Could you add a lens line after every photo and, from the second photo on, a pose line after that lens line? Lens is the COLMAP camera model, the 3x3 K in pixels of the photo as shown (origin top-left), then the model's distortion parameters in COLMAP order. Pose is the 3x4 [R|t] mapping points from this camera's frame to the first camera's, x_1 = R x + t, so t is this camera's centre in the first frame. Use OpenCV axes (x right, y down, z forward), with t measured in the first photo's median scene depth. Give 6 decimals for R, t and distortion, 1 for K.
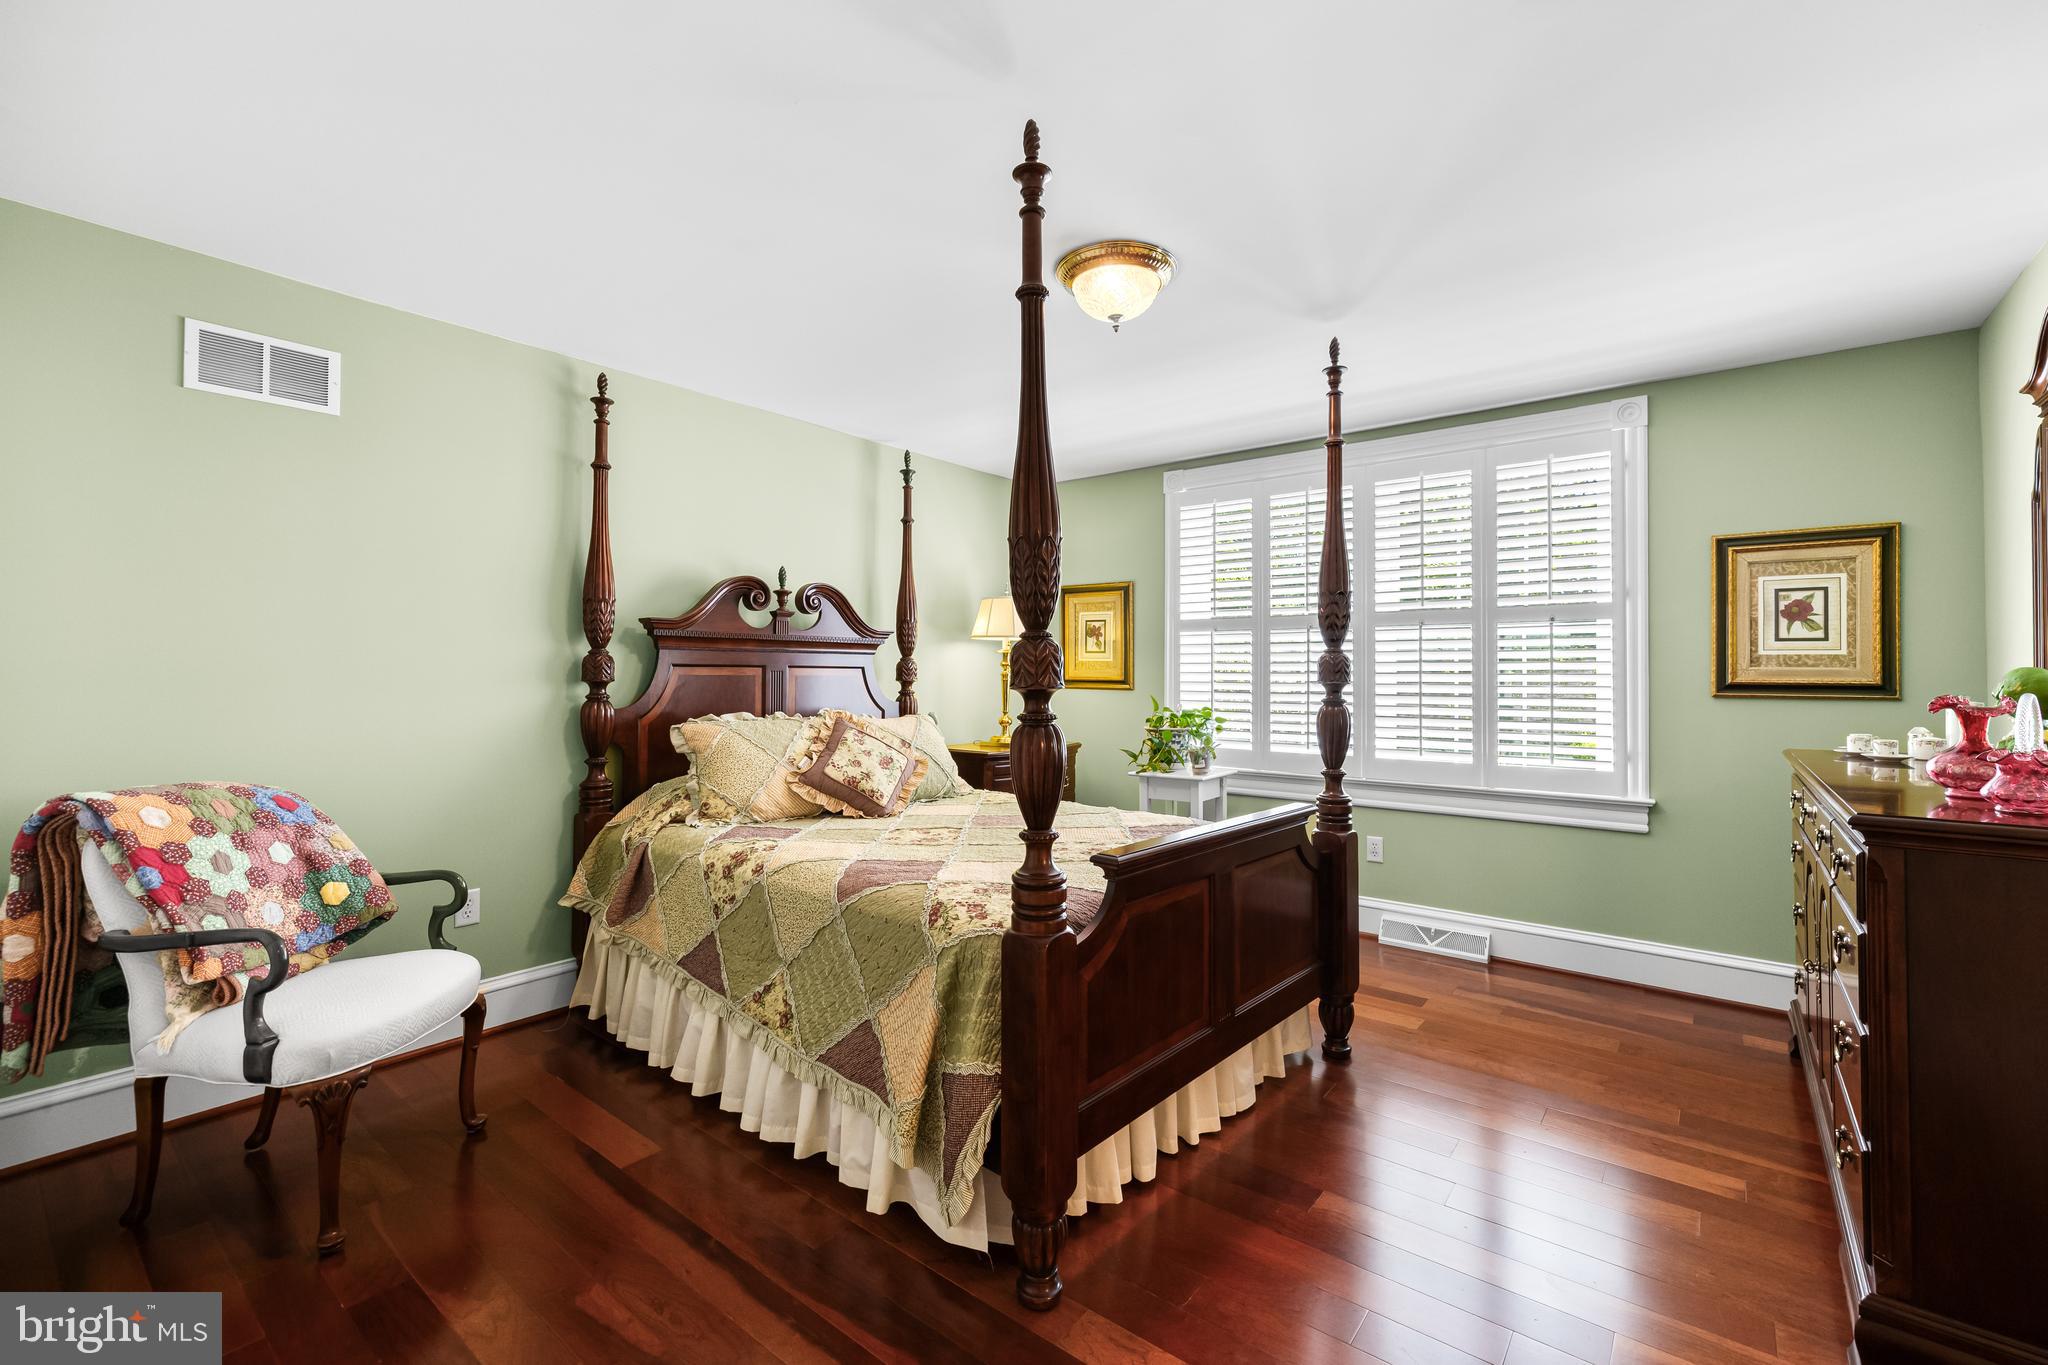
lens RADIAL K [[878.1, 0, 1031.3], [0, 878.1, 674.8], [0, 0, 1]] dist [0.000955, -0.000019]
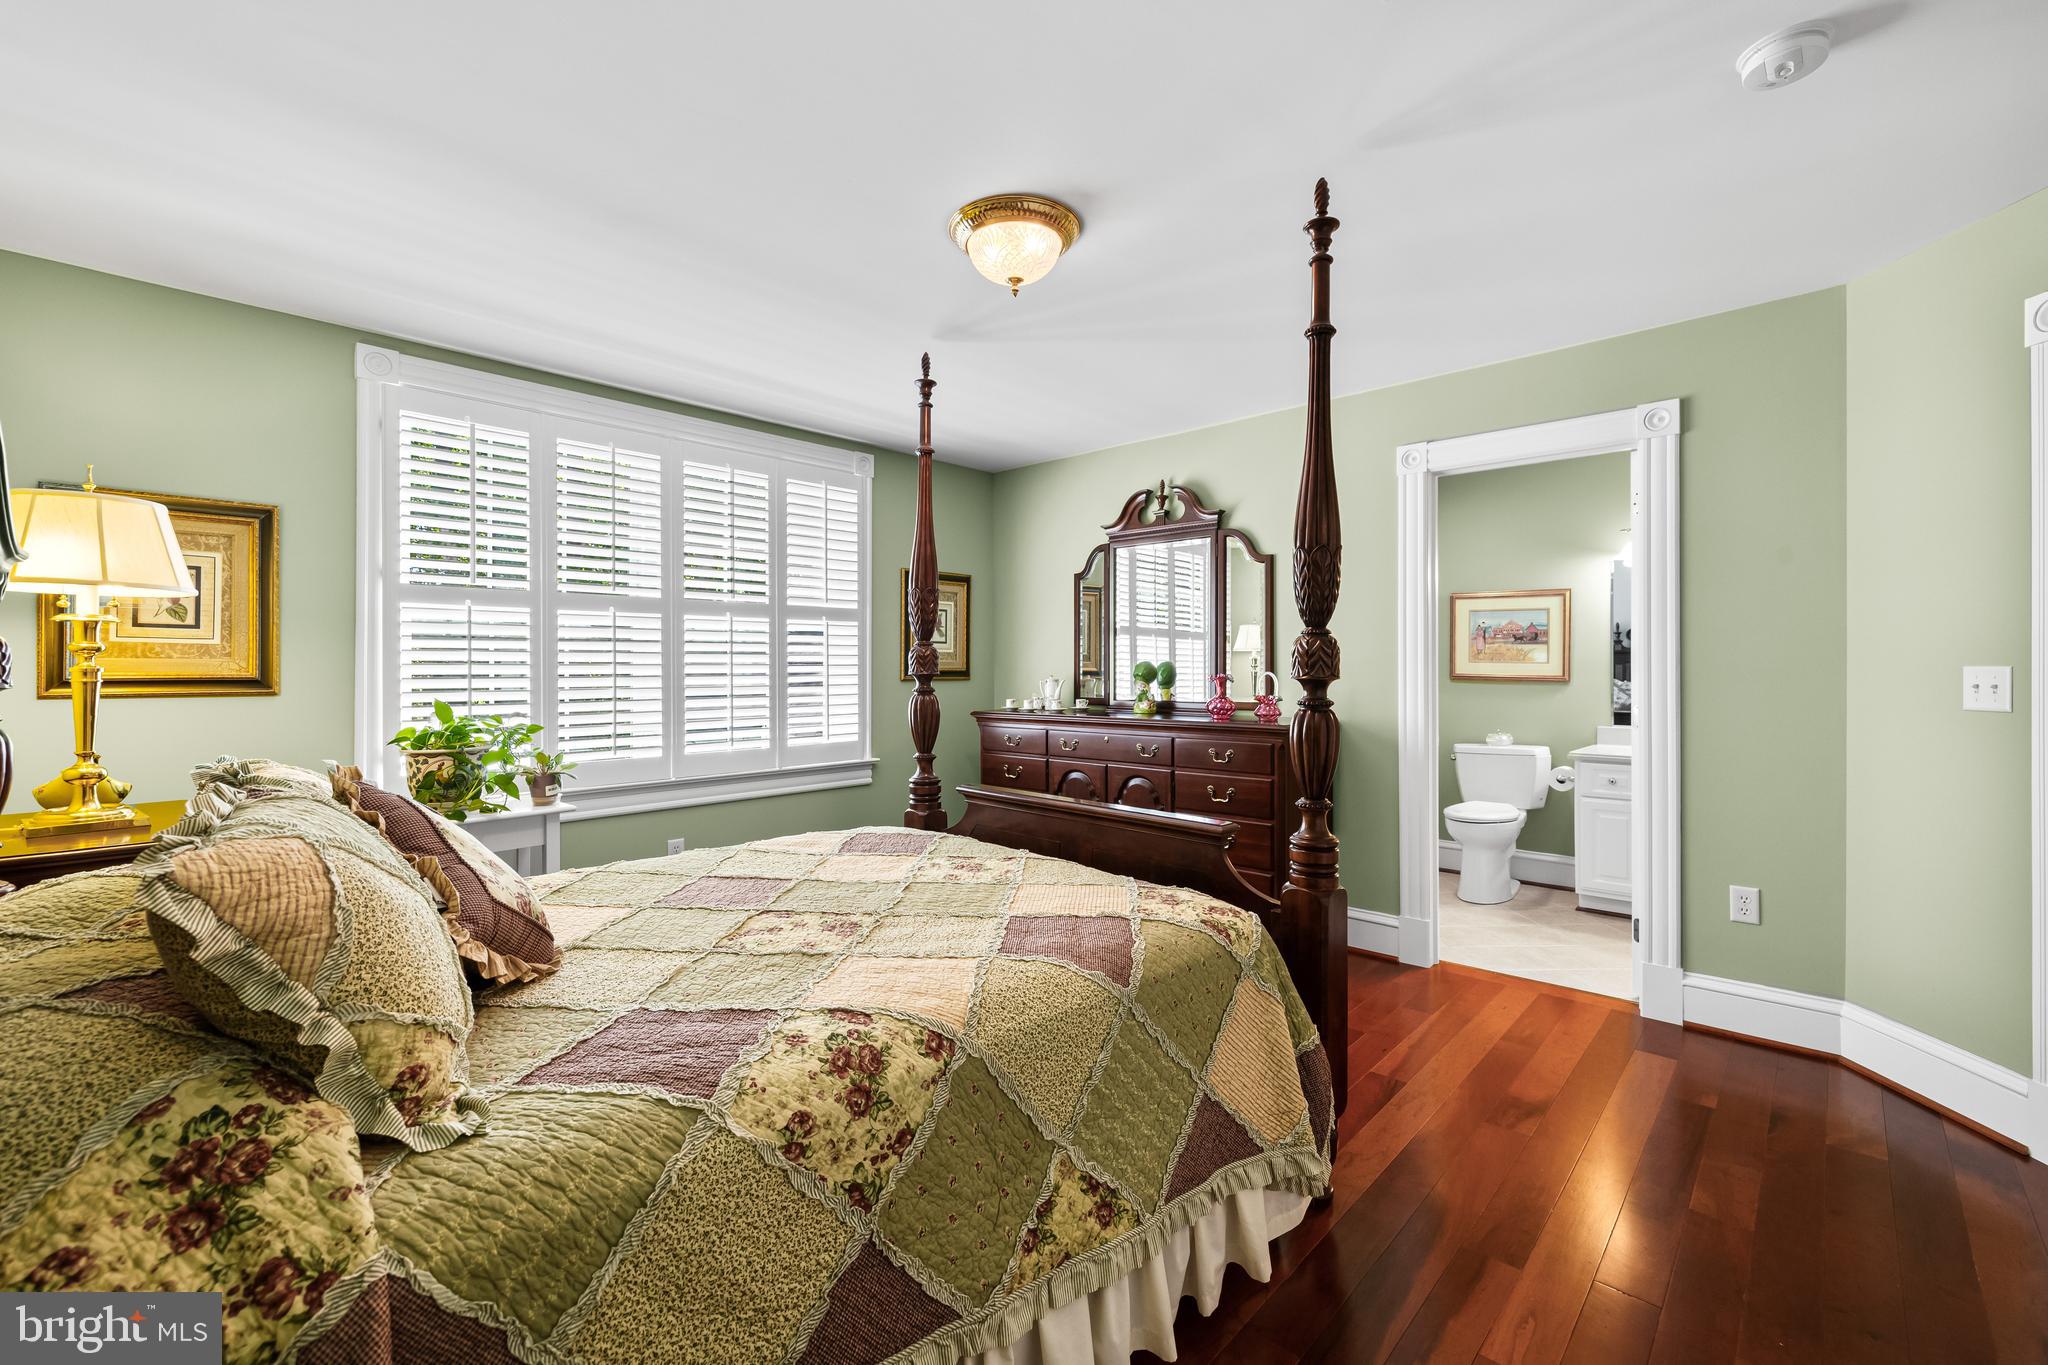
lens RADIAL K [[878.1, 0, 1033.0], [0, 878.1, 667.0], [0, 0, 1]] dist [0.000955, -0.000019]
pose [[0.058527, -0.004783, 0.998274, -0.607122], [0.005338, 0.999976, 0.004479, -0.002085], [-0.998272, 0.005067, 0.058551, 0.671834]]
